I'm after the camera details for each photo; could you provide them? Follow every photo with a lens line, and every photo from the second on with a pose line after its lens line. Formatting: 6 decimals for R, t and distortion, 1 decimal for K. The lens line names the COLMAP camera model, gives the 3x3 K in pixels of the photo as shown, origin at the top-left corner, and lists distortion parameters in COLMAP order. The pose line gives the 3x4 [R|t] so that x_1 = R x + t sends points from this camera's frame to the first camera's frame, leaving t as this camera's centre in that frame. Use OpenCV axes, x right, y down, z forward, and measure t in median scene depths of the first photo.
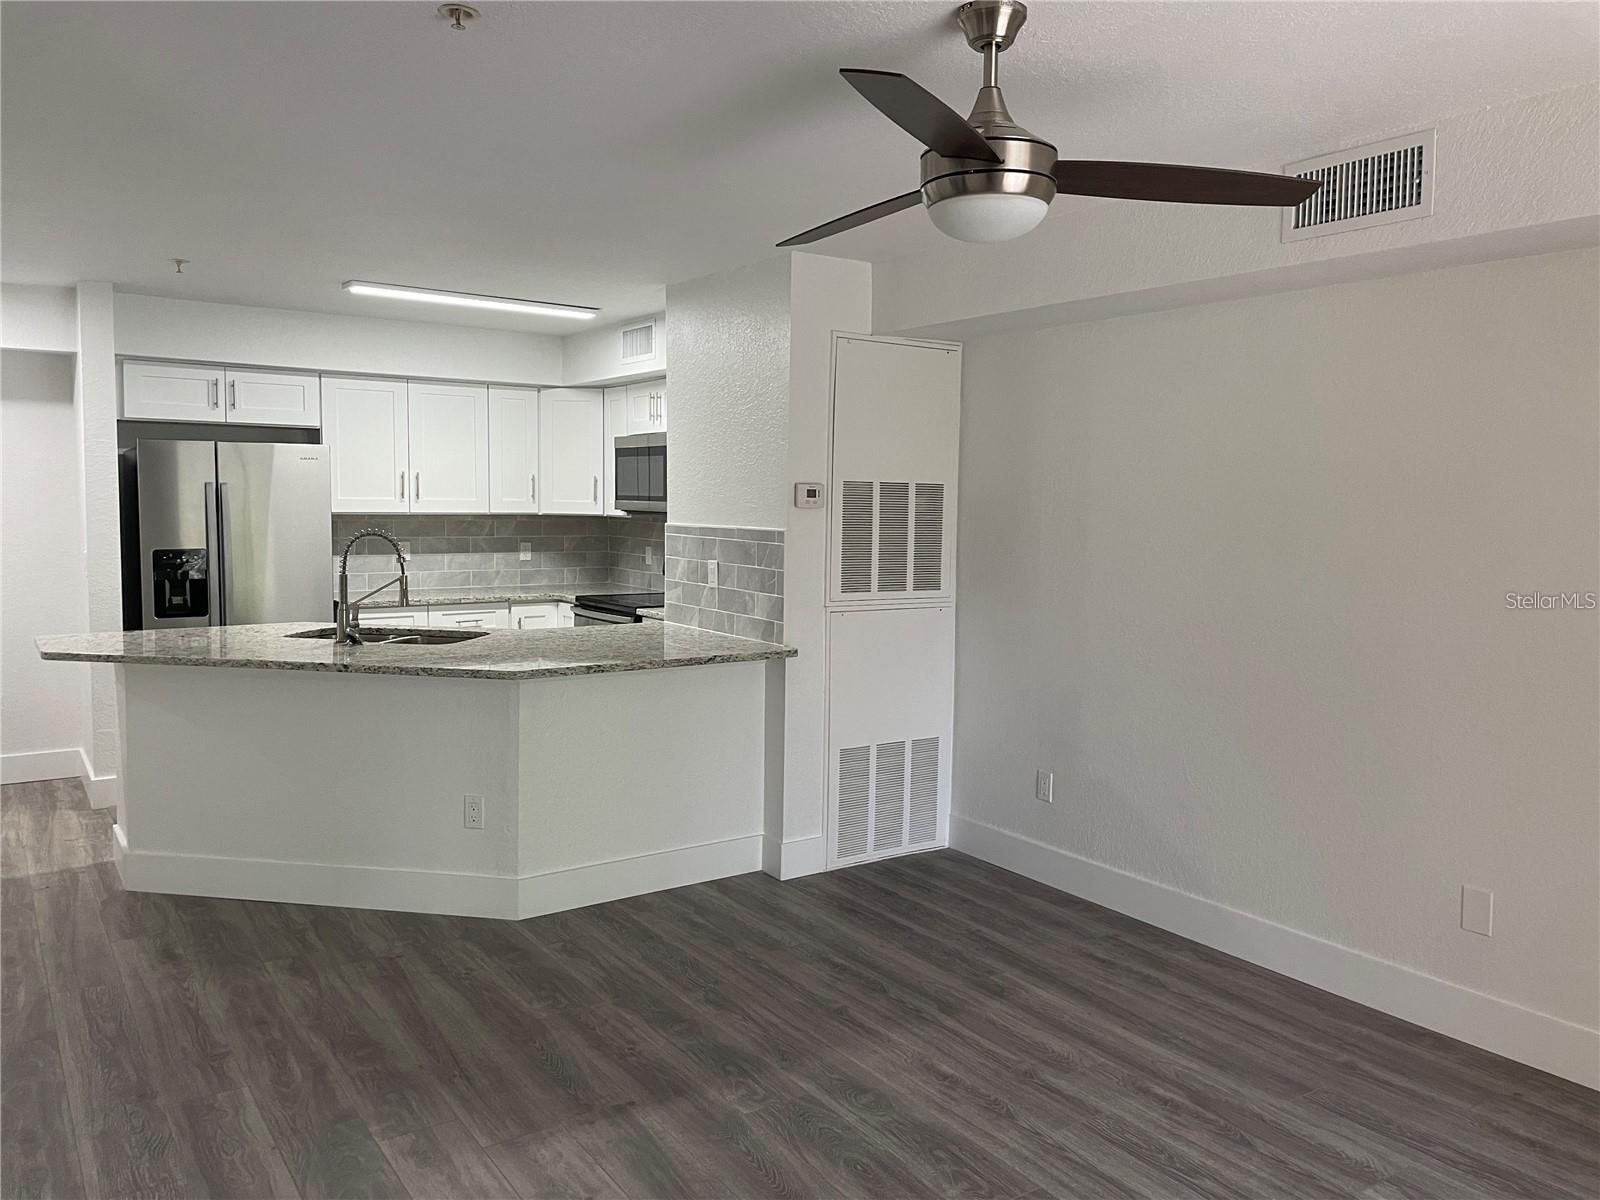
lens RADIAL K [[1204.1, 0, 795.5], [0, 1204.1, 619.5], [0, 0, 1]] dist [0.109627, -0.151509]
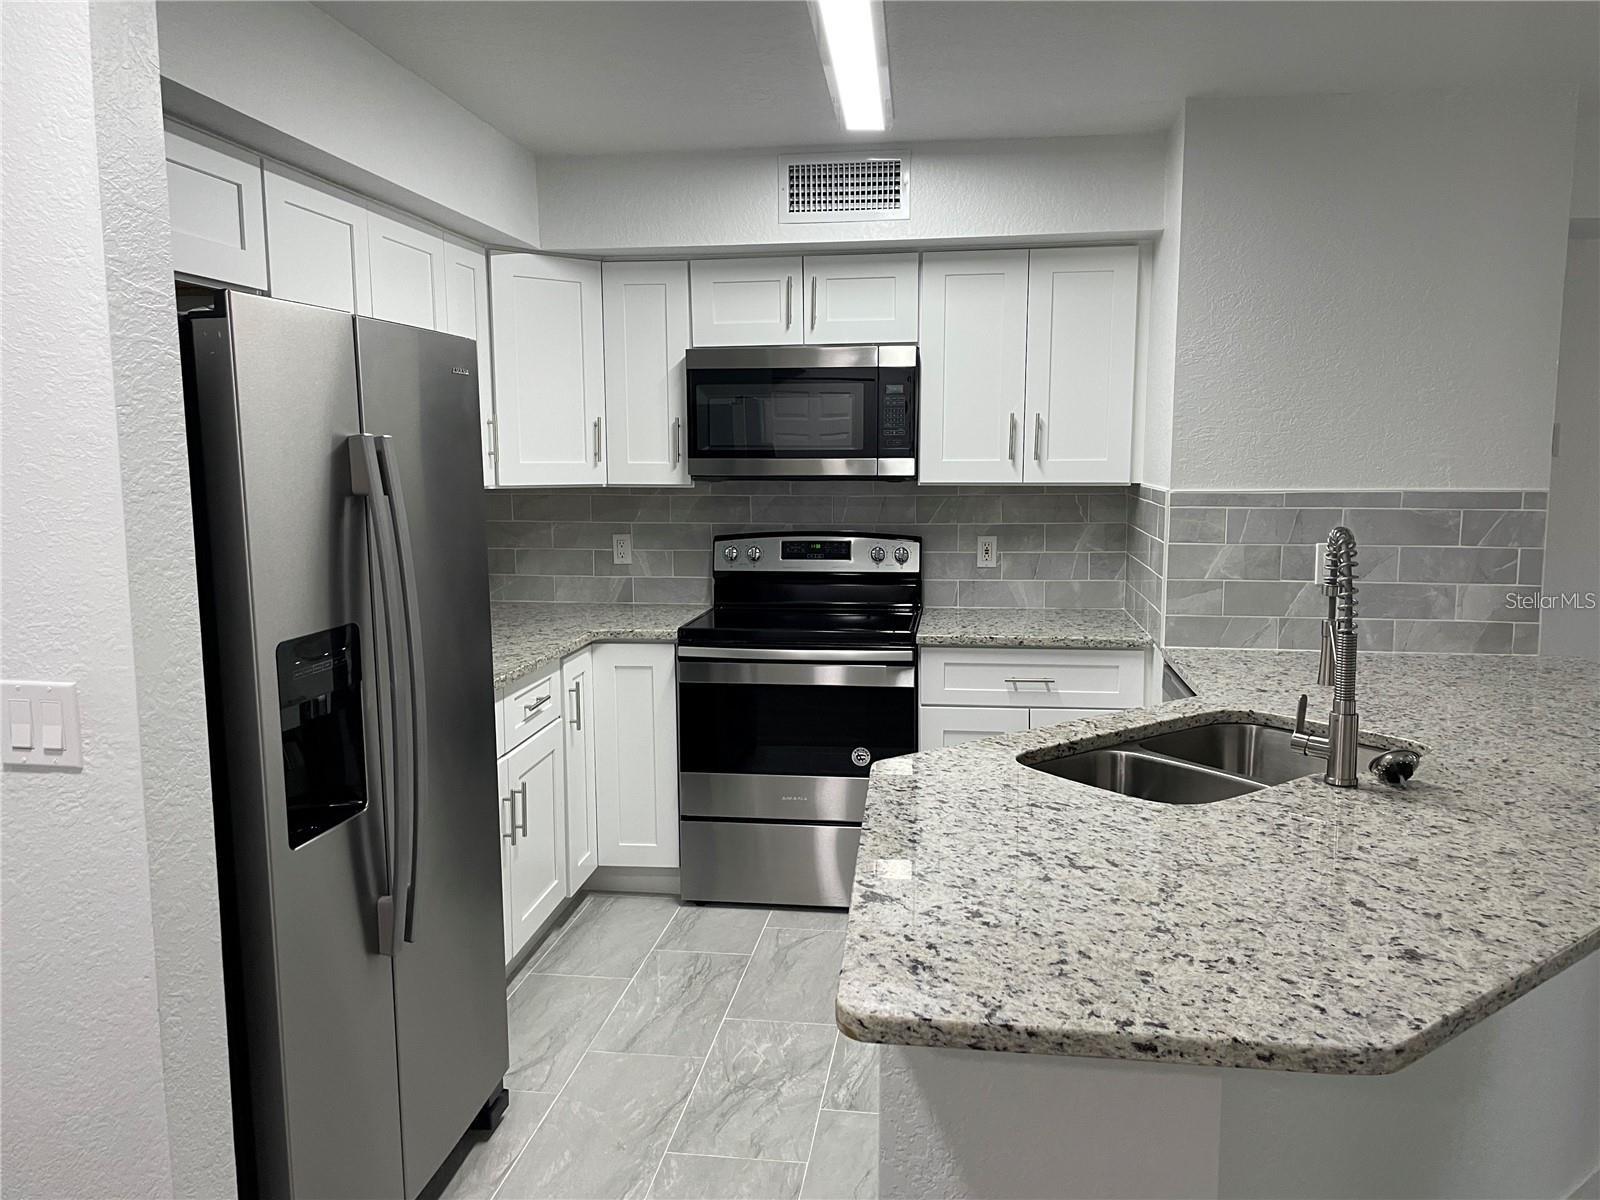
lens RADIAL K [[1204.1, 0, 795.5], [0, 1204.1, 619.5], [0, 0, 1]] dist [0.109627, -0.151509]
pose [[0.676348, -0.118322, 0.727016, -0.740147], [0.087465, 0.992931, 0.080231, -0.085166], [-0.731371, 0.009324, 0.681916, 0.750642]]
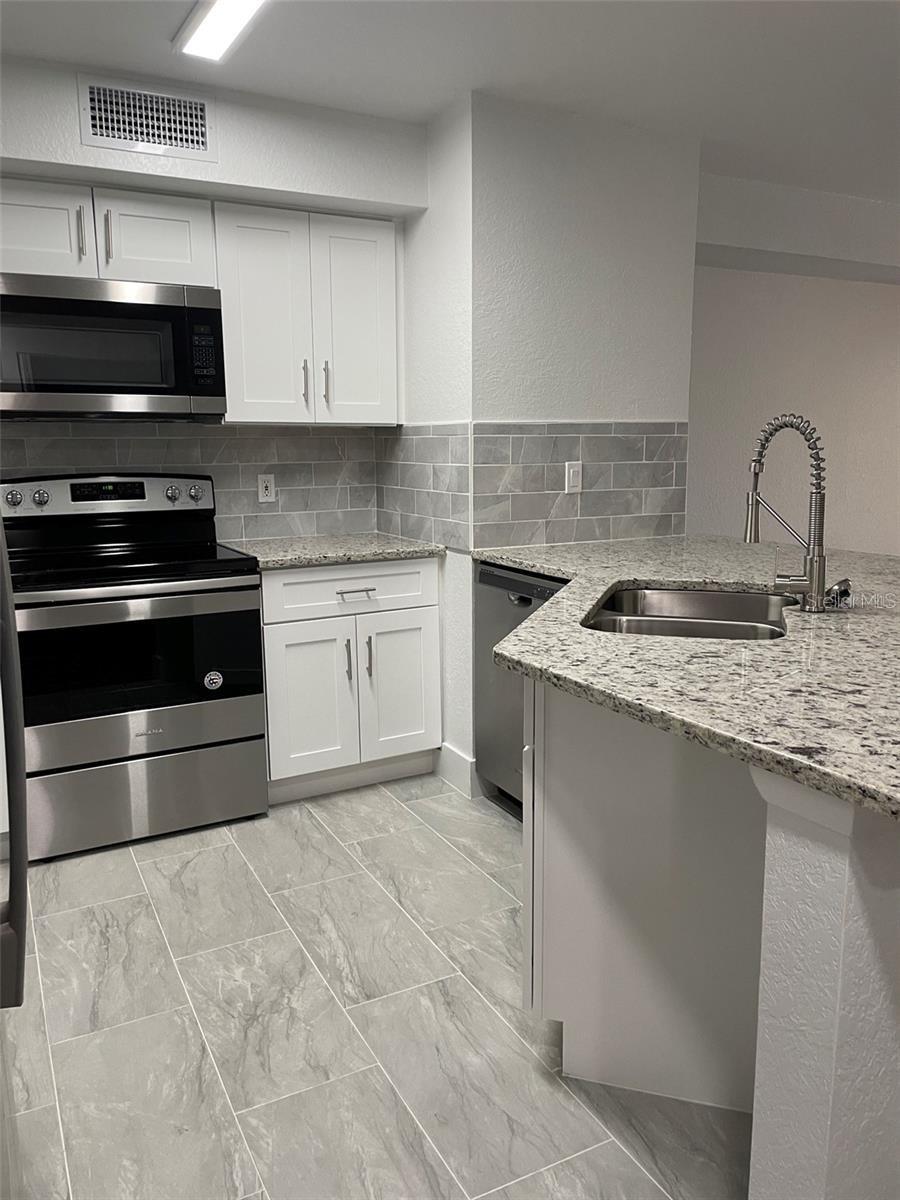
lens RADIAL K [[903.1, 0, 450.0], [0, 903.1, 600.0], [0, 0, 1]] dist [0.109627, -0.151509]
pose [[0.120289, -0.183237, 0.975682, -0.730851], [0.113364, 0.978924, 0.169870, -0.071876], [-0.986245, 0.090173, 0.138526, 0.992916]]
